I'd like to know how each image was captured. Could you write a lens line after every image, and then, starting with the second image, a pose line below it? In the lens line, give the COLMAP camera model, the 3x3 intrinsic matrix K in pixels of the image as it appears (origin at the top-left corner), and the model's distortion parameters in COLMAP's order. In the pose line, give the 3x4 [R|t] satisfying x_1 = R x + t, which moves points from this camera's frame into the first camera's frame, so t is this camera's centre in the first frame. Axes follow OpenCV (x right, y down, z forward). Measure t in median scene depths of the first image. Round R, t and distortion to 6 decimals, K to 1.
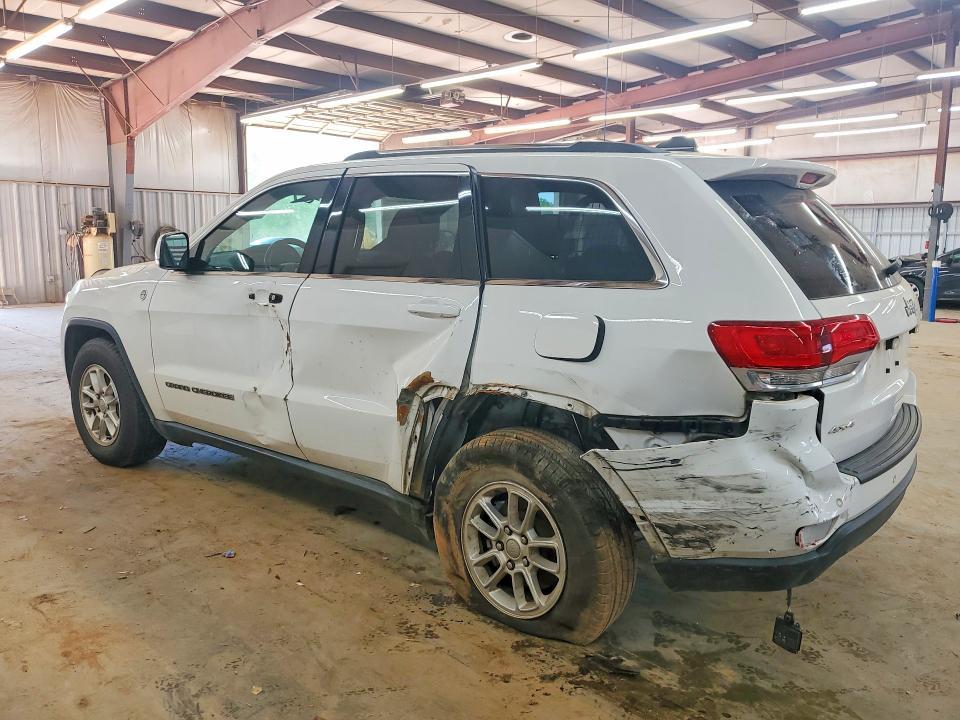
lens RADIAL K [[791.5, 0, 478.5], [0, 791.5, 360.6], [0, 0, 1]] dist [0.029667, -0.000420]
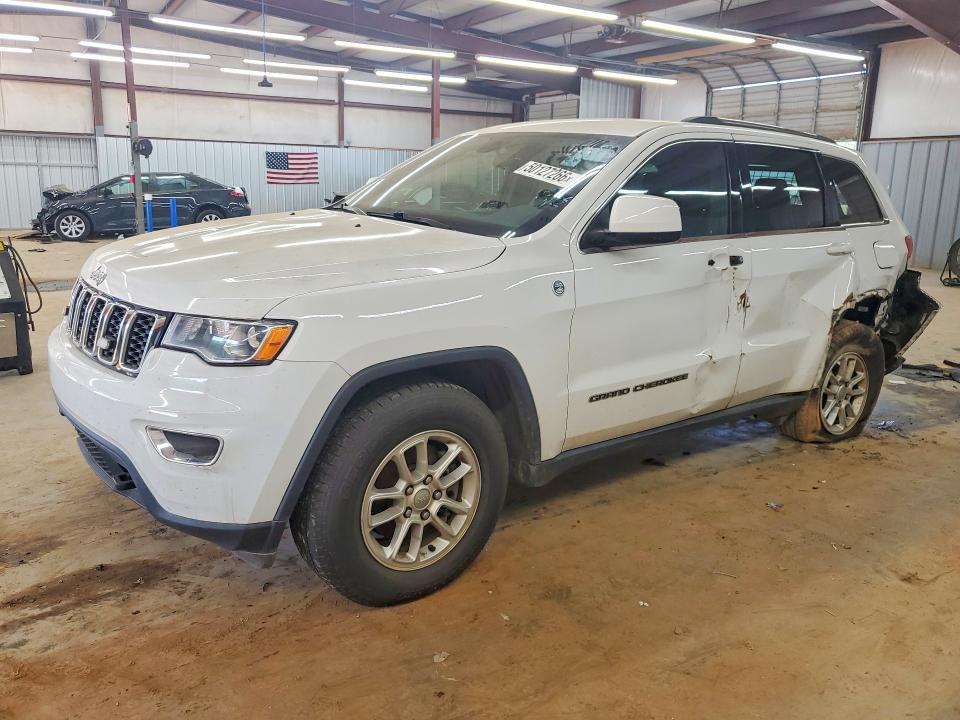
lens RADIAL K [[791.5, 0, 477.4], [0, 791.5, 358.8], [0, 0, 1]] dist [0.029667, -0.000420]
pose [[0.180768, -0.217759, 0.959116, -1.311888], [0.126486, 0.972231, 0.196897, -0.196802], [-0.975358, 0.085722, 0.203292, 1.115751]]
